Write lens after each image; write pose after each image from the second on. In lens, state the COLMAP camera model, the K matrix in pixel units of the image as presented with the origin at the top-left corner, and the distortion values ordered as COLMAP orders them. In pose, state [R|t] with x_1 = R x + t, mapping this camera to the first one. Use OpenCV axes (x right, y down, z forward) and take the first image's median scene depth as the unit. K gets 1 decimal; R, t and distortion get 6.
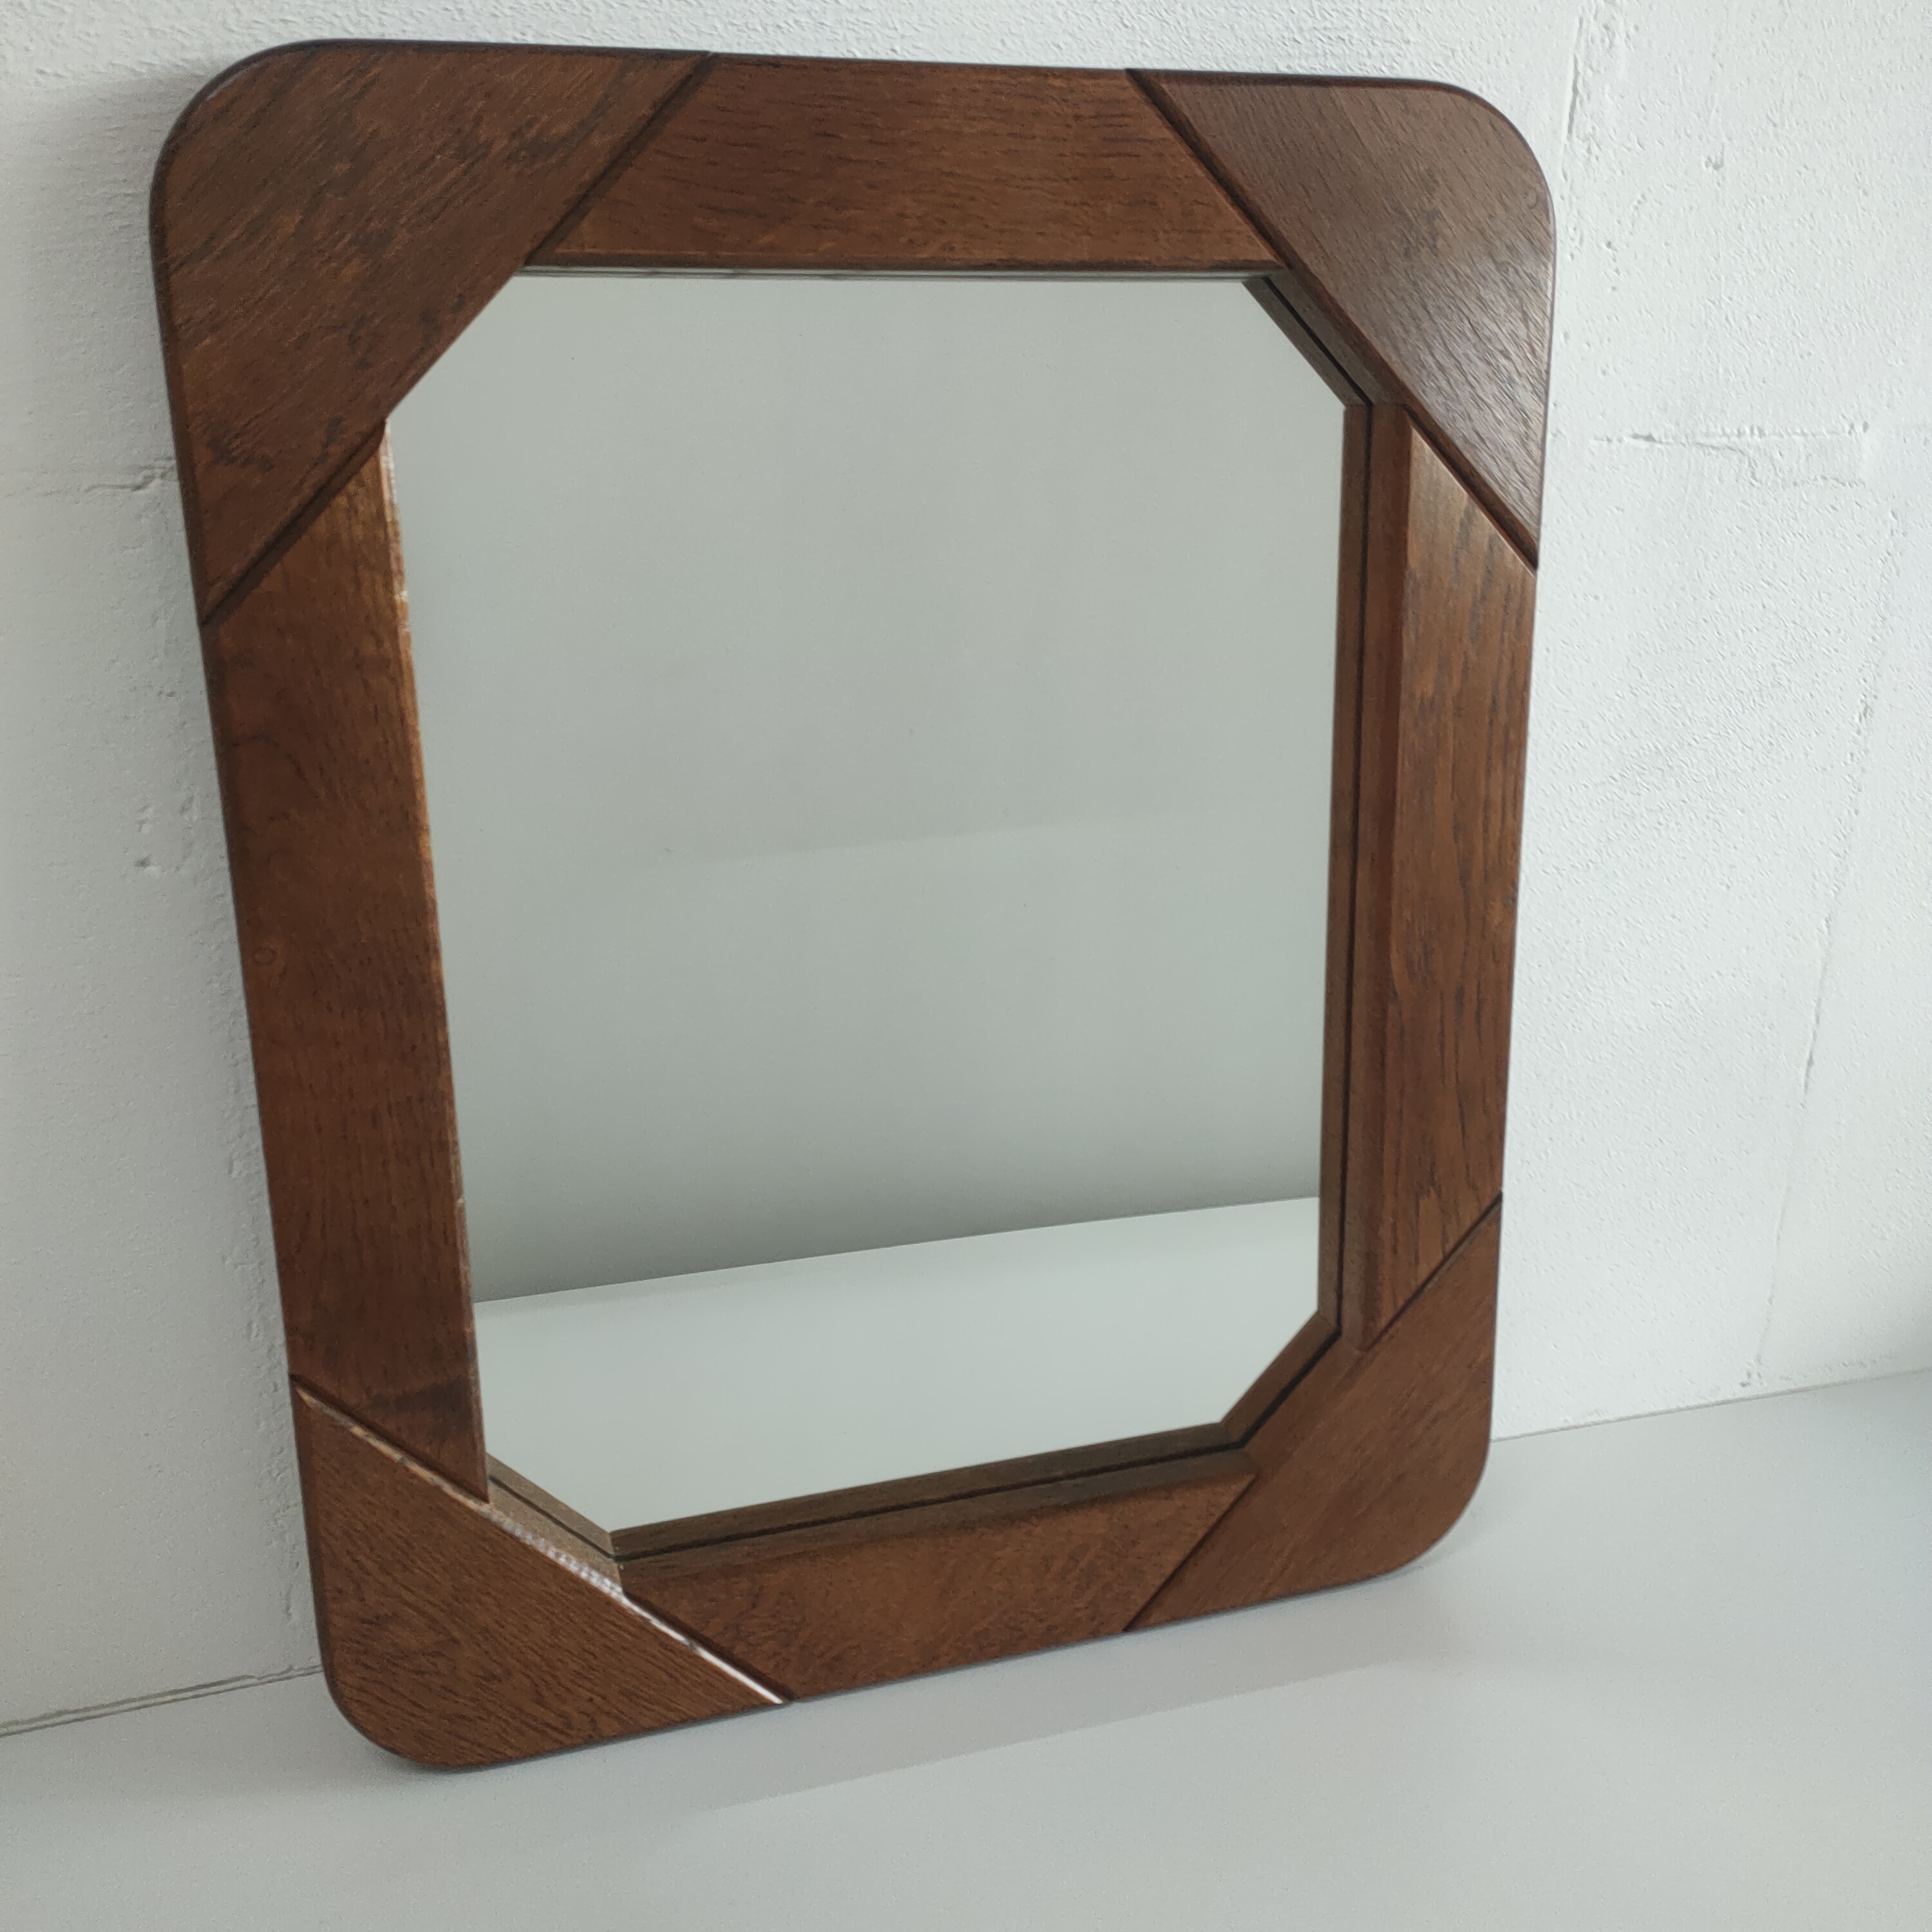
lens RADIAL K [[1898.5, 0, 971.1], [0, 1898.5, 943.9], [0, 0, 1]] dist [0.072493, -0.087882]
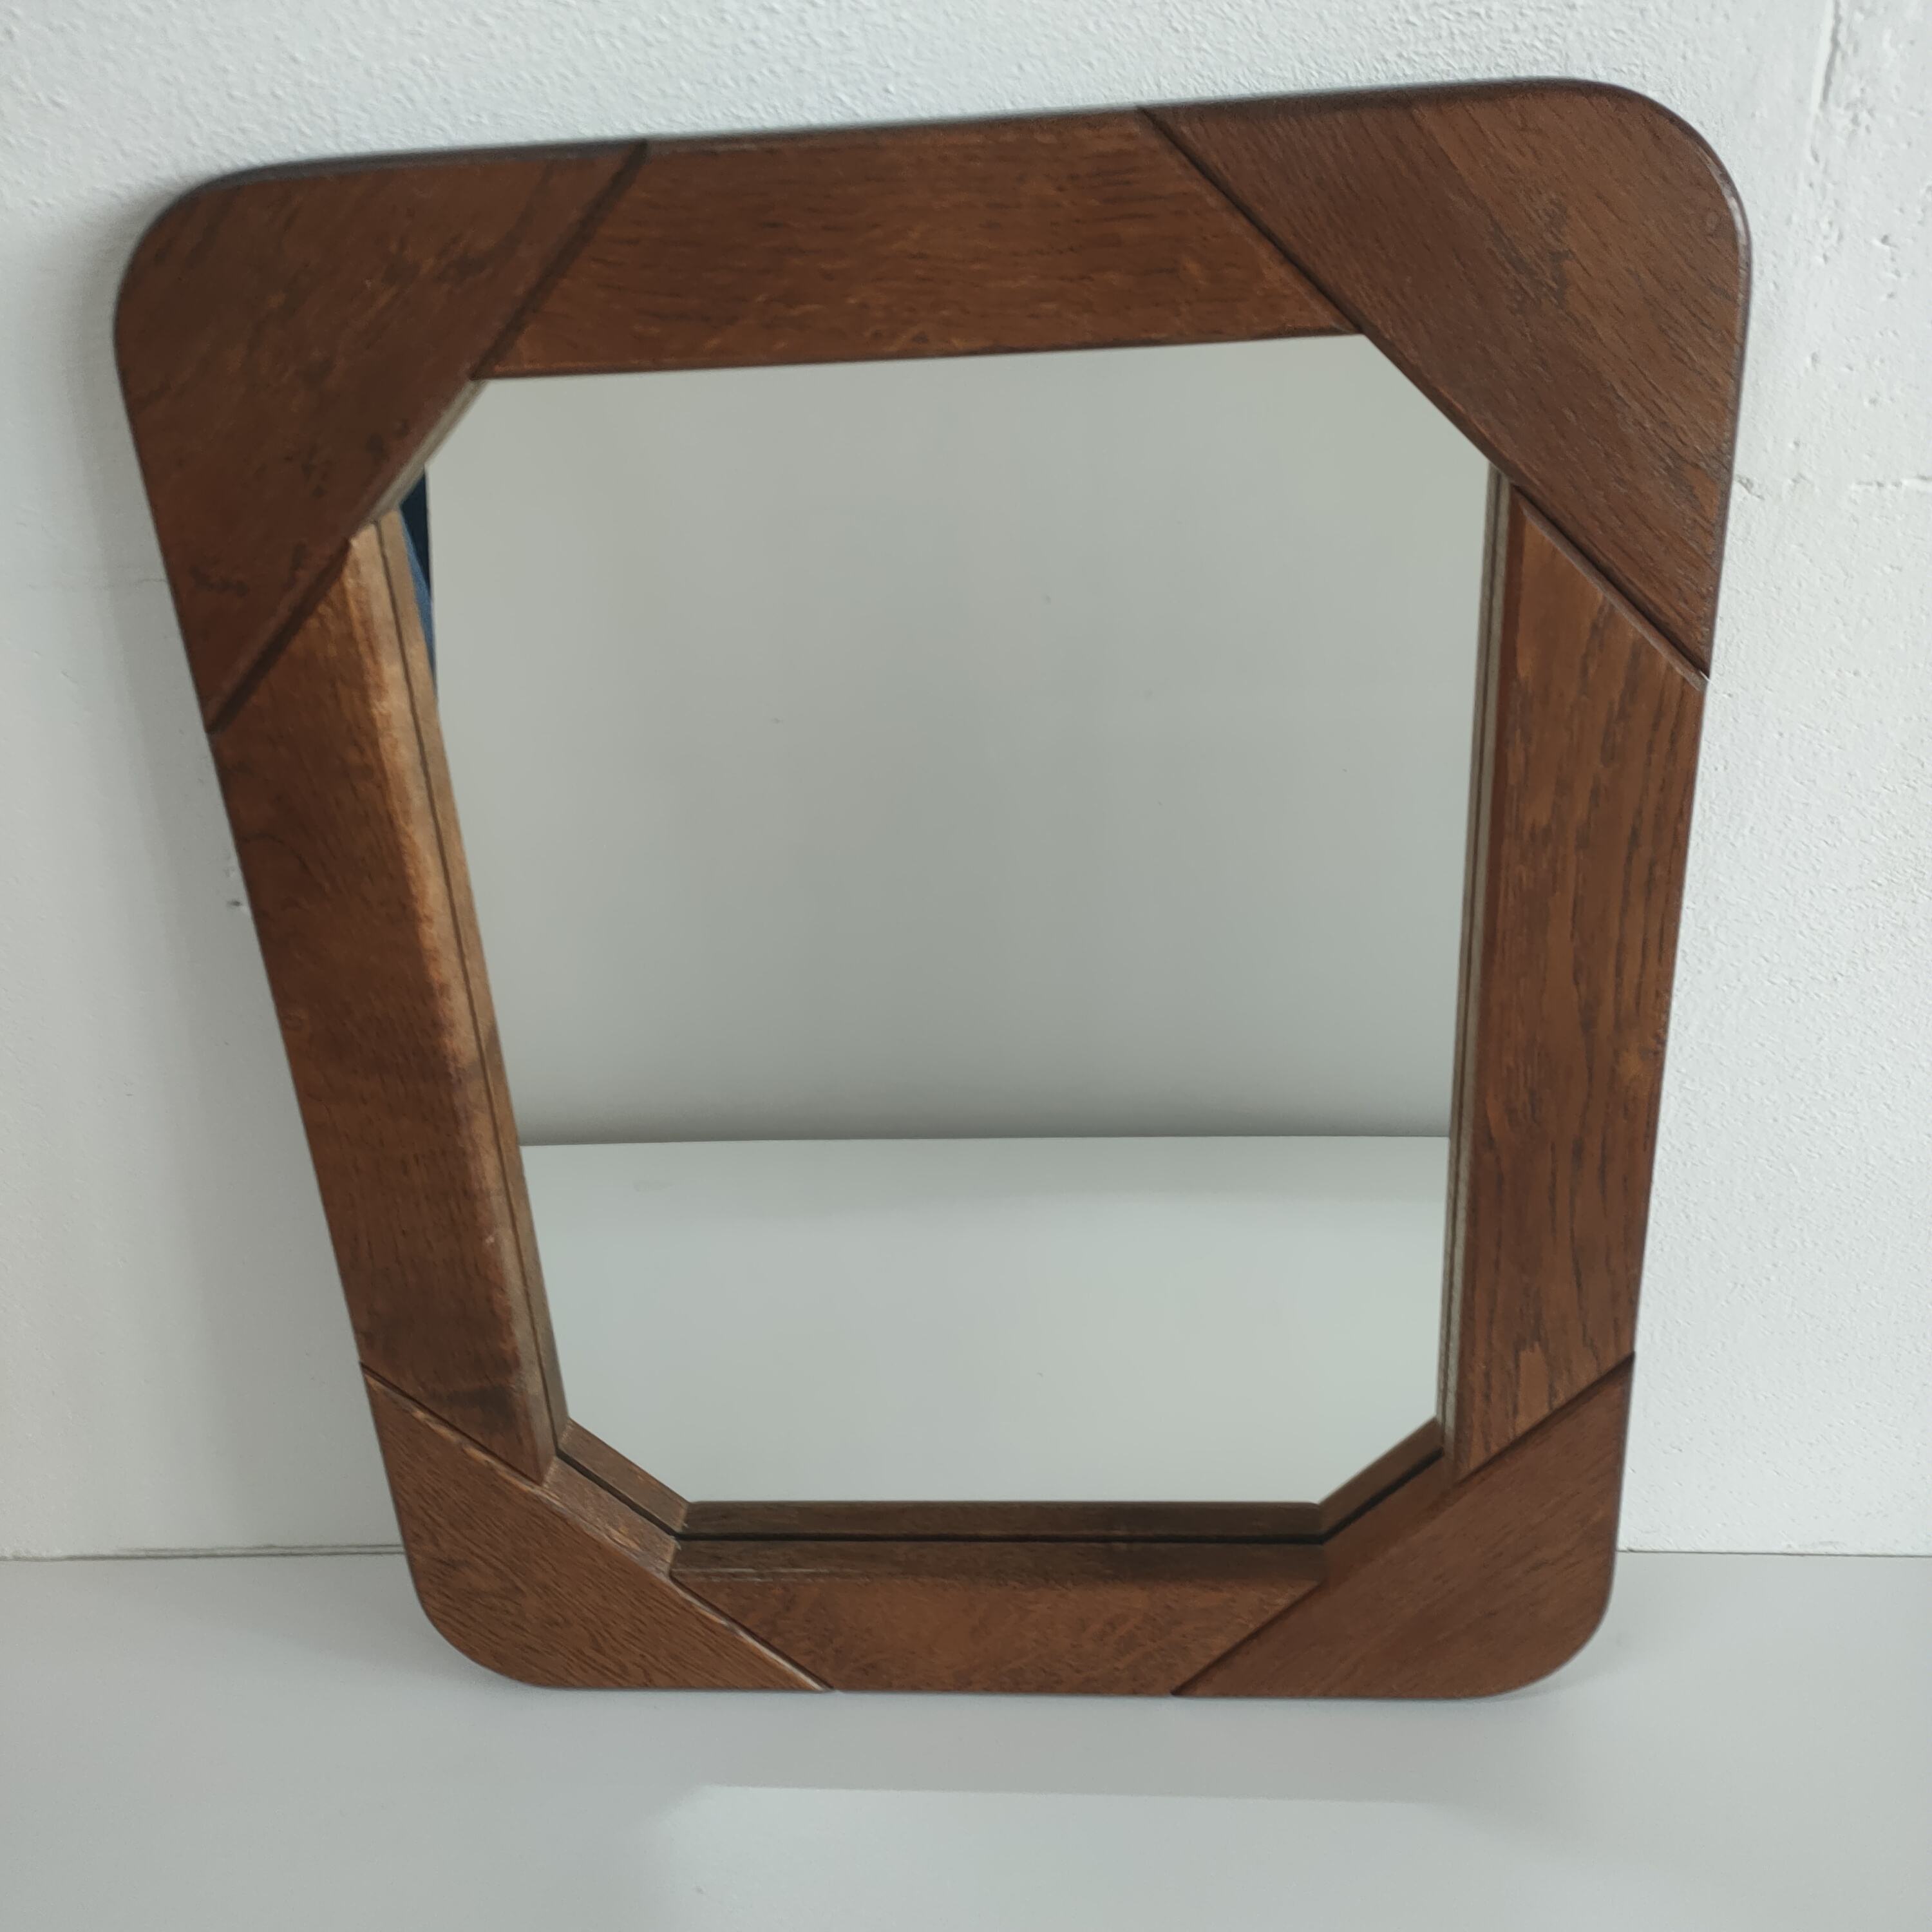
lens RADIAL K [[1946.6, 0, 966.0], [0, 1946.6, 966.0], [0, 0, 1]] dist [0.079403, -0.106740]
pose [[0.929688, 0.126582, -0.345916, 0.318695], [-0.051347, 0.974465, 0.218590, -0.251223], [0.364752, -0.185458, 0.912448, 0.116349]]
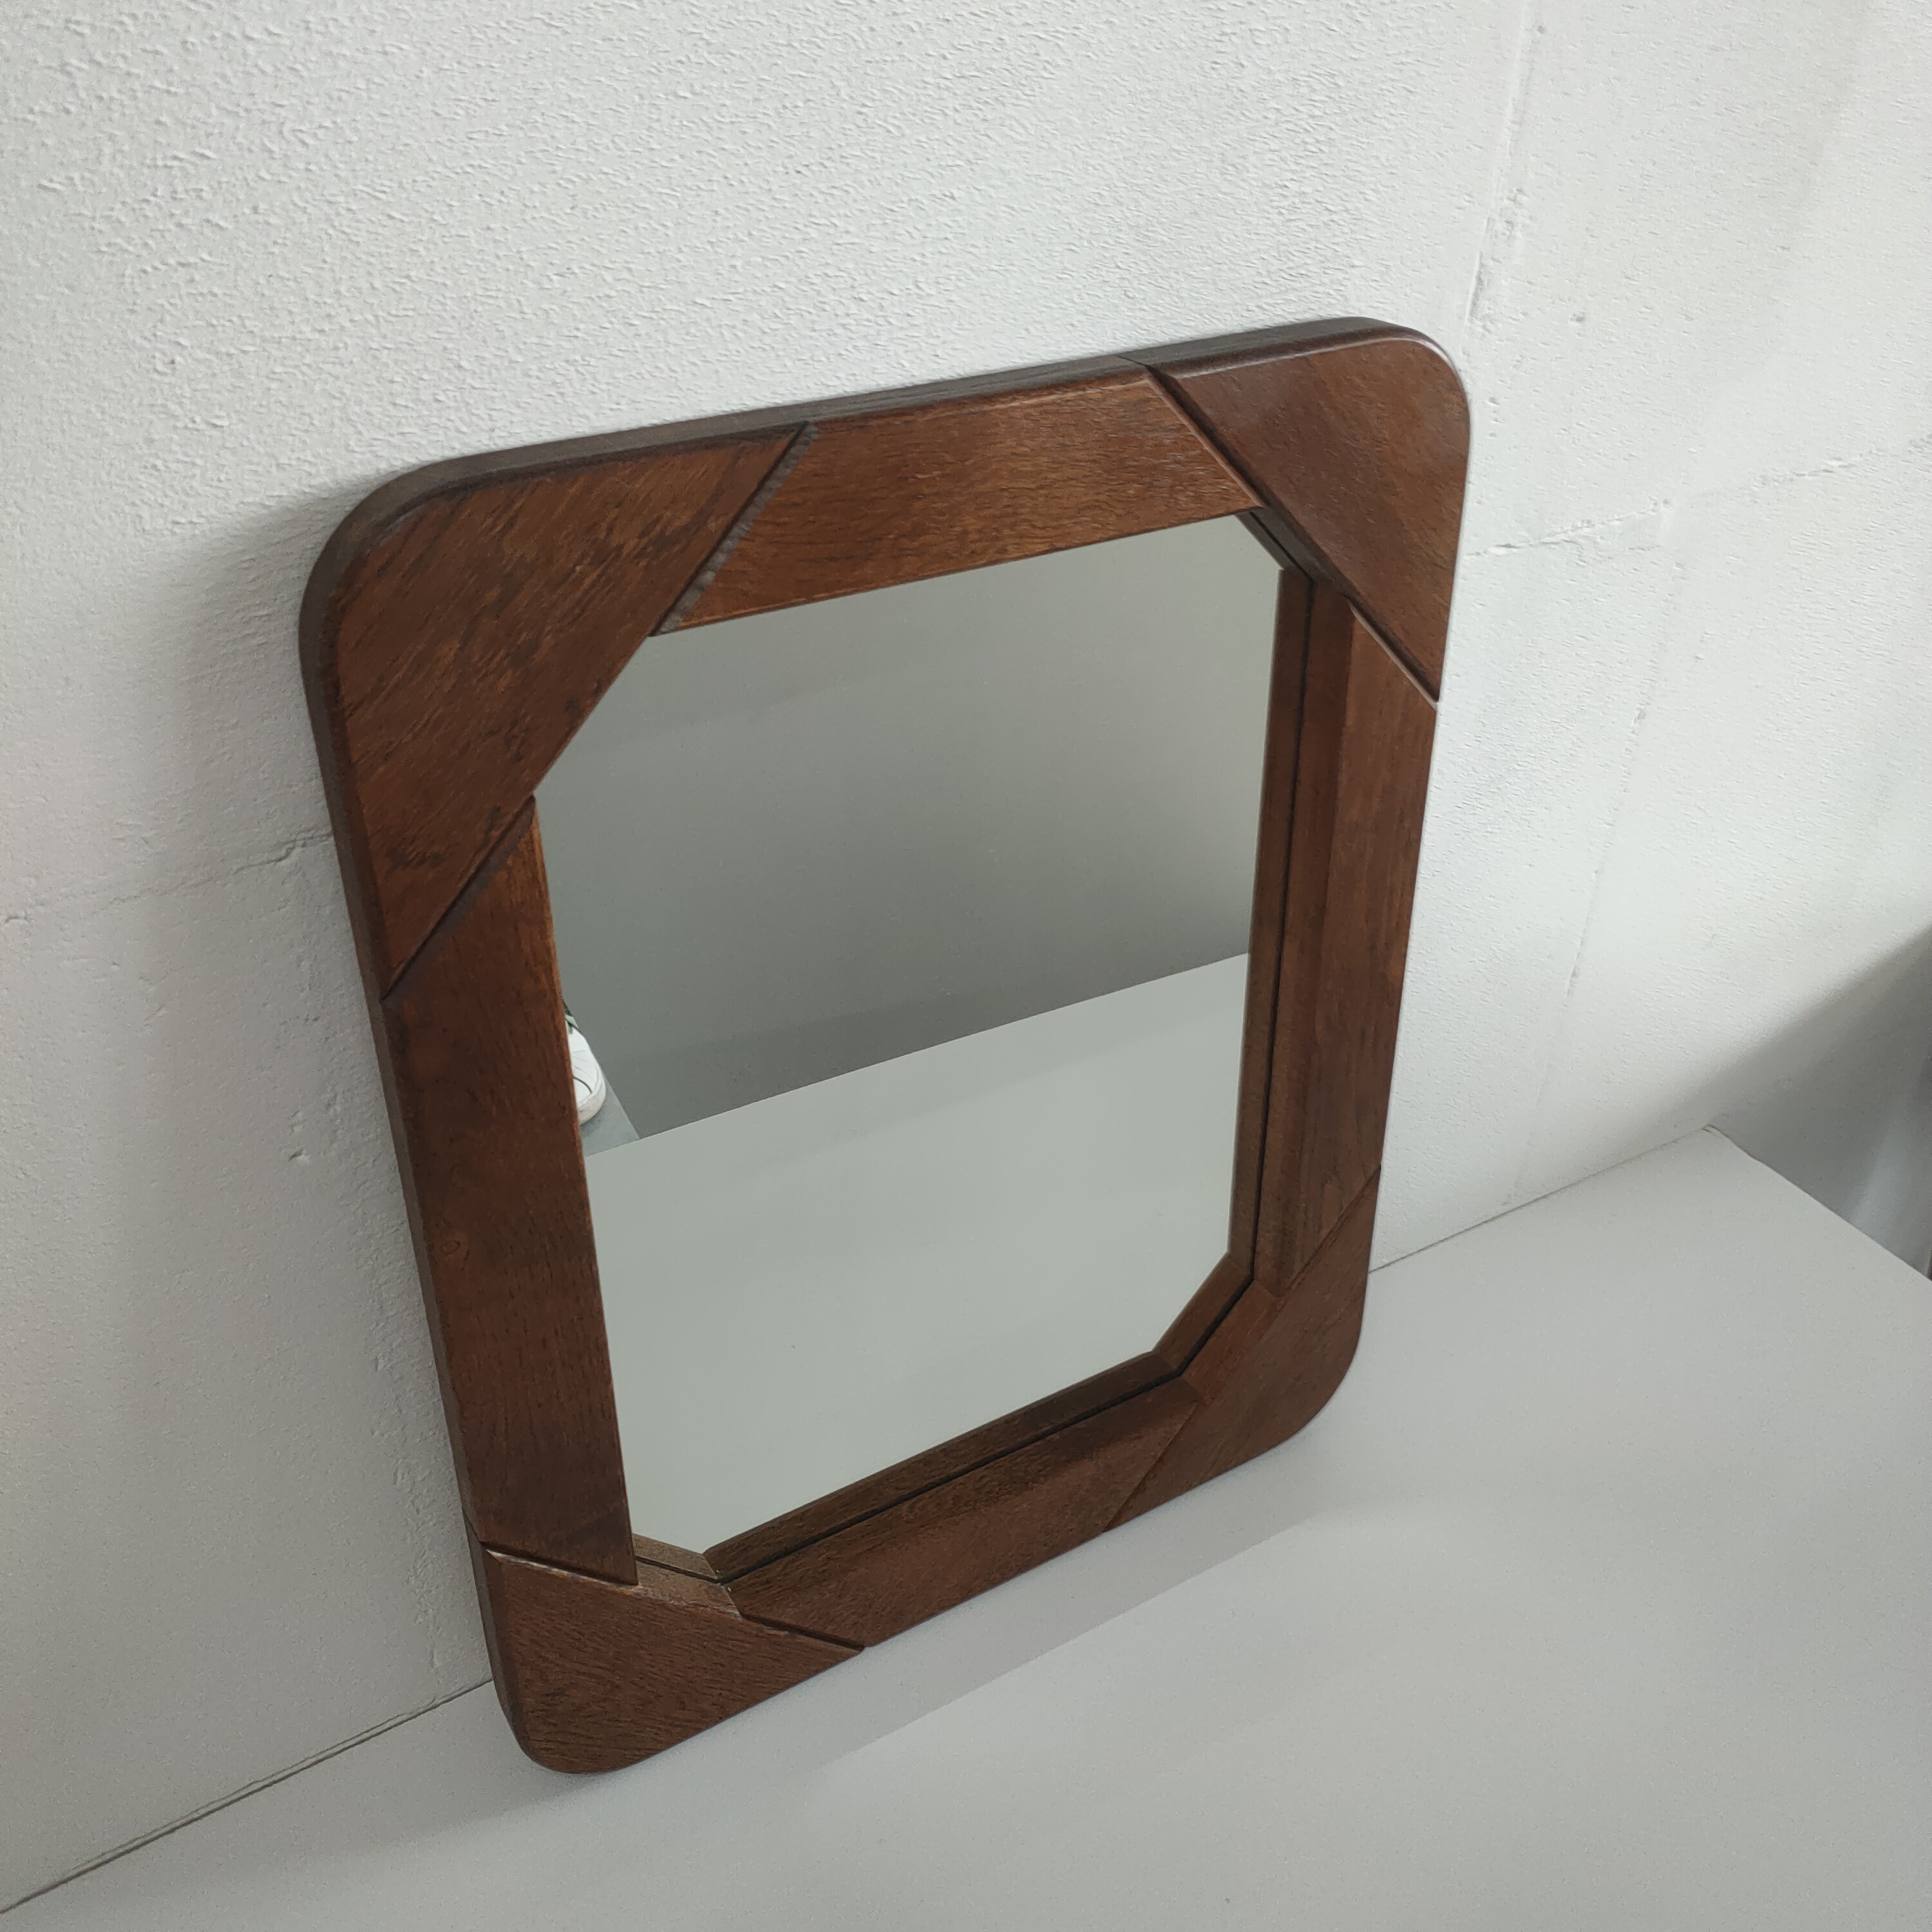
lens RADIAL K [[1904.9, 0, 978.2], [0, 1904.9, 938.7], [0, 0, 1]] dist [0.020616, 0.098705]
pose [[0.970005, -0.108125, 0.217712, -0.257360], [0.048041, 0.963233, 0.264339, -0.393309], [-0.238289, -0.245951, 0.939535, -0.071366]]
